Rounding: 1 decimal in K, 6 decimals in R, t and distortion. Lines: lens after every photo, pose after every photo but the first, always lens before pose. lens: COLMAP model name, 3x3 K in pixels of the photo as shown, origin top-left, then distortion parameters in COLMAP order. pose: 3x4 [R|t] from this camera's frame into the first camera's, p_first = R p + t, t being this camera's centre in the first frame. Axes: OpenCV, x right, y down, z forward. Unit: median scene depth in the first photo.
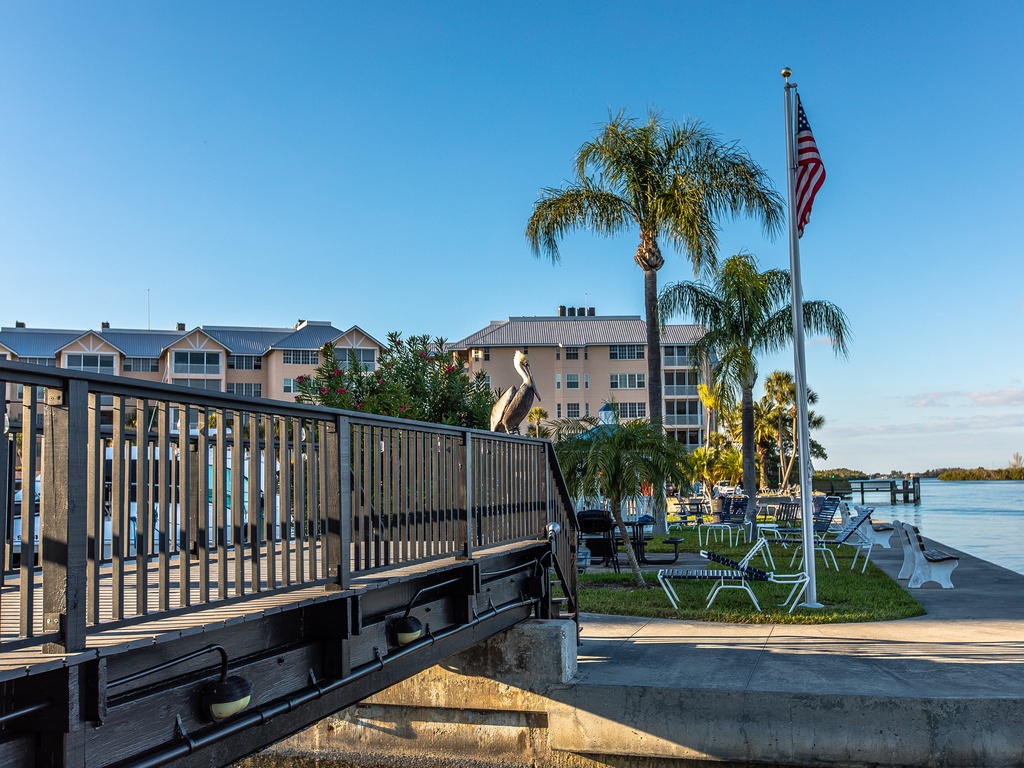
lens RADIAL K [[1050.2, 0, 512.0], [0, 1050.2, 384.0], [0, 0, 1]] dist [-0.051325, -0.009967]
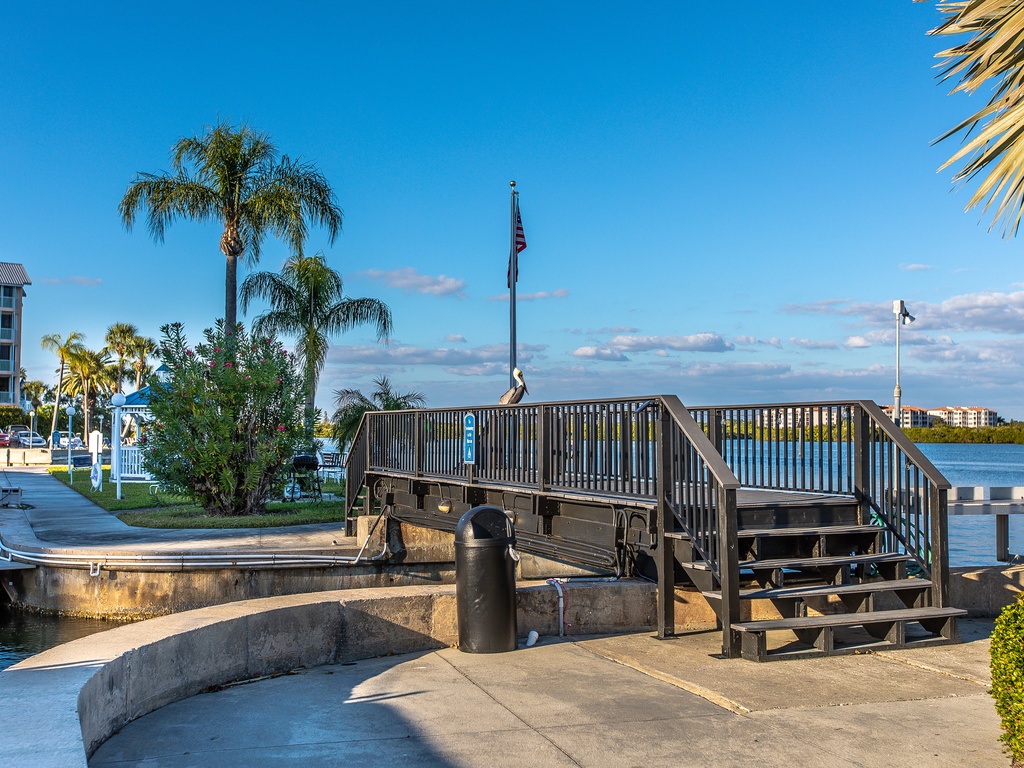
lens RADIAL K [[1050.2, 0, 512.0], [0, 1050.2, 384.0], [0, 0, 1]] dist [-0.051325, -0.009967]
pose [[0.790198, 0.050672, 0.610753, -0.347422], [-0.077930, 0.996794, 0.018127, -0.010637], [-0.607876, -0.061920, 0.791614, -0.144071]]
